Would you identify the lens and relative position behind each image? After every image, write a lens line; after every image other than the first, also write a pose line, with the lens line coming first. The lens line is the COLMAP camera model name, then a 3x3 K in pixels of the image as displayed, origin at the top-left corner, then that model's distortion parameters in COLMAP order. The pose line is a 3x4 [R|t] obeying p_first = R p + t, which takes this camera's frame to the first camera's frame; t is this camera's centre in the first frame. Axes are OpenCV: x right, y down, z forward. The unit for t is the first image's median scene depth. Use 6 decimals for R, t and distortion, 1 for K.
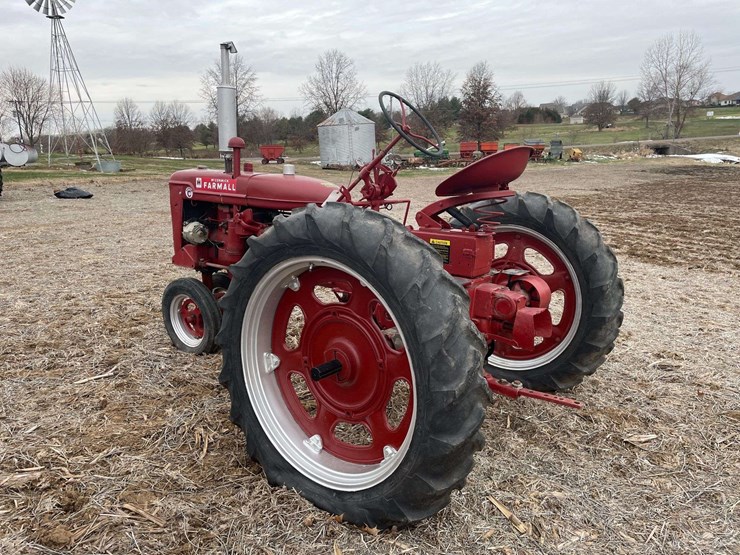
lens RADIAL K [[549.5, 0, 370.0], [0, 549.5, 277.5], [0, 0, 1]] dist [0.080897, -0.100431]
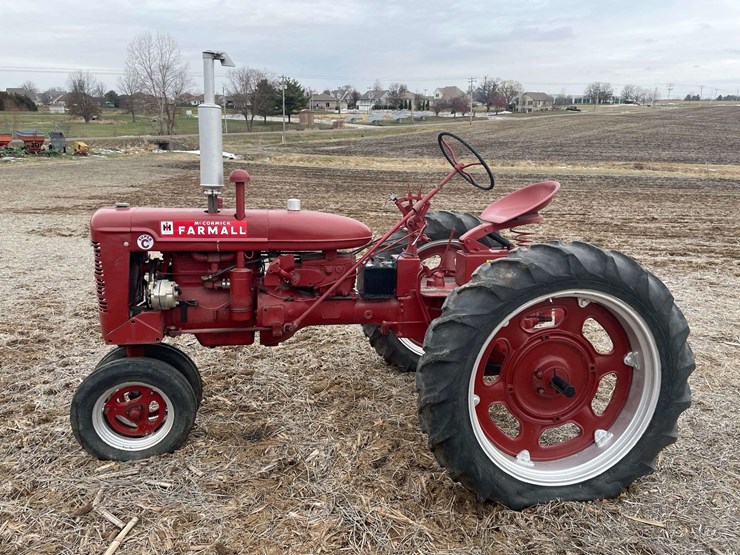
lens RADIAL K [[553.4, 0, 361.0], [0, 553.4, 272.9], [0, 0, 1]] dist [0.108058, -0.138955]
pose [[0.662415, -0.154336, 0.733067, -0.063805], [0.151600, 0.985919, 0.070581, -0.011351], [-0.733638, 0.064379, 0.676484, 0.027207]]
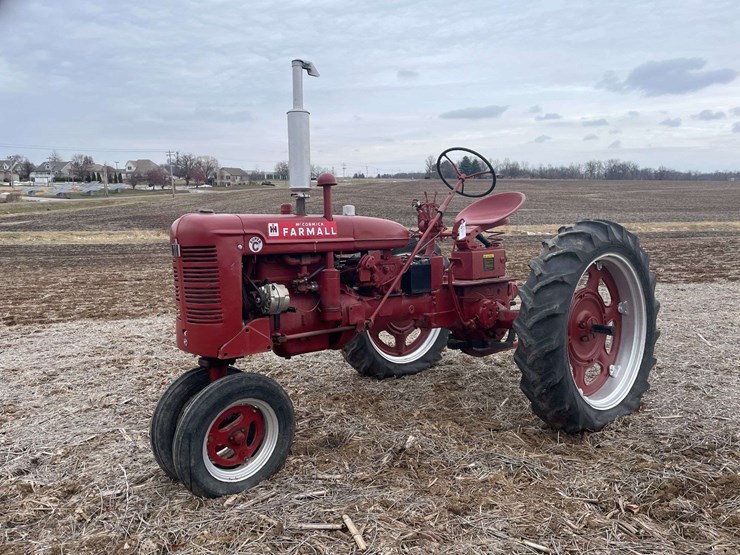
lens RADIAL K [[556.8, 0, 359.8], [0, 556.8, 277.9], [0, 0, 1]] dist [0.092438, -0.116313]
pose [[0.214740, -0.105140, 0.970996, -0.091931], [0.232643, 0.971079, 0.053699, -0.011117], [-0.948559, 0.214364, 0.232989, 0.066833]]
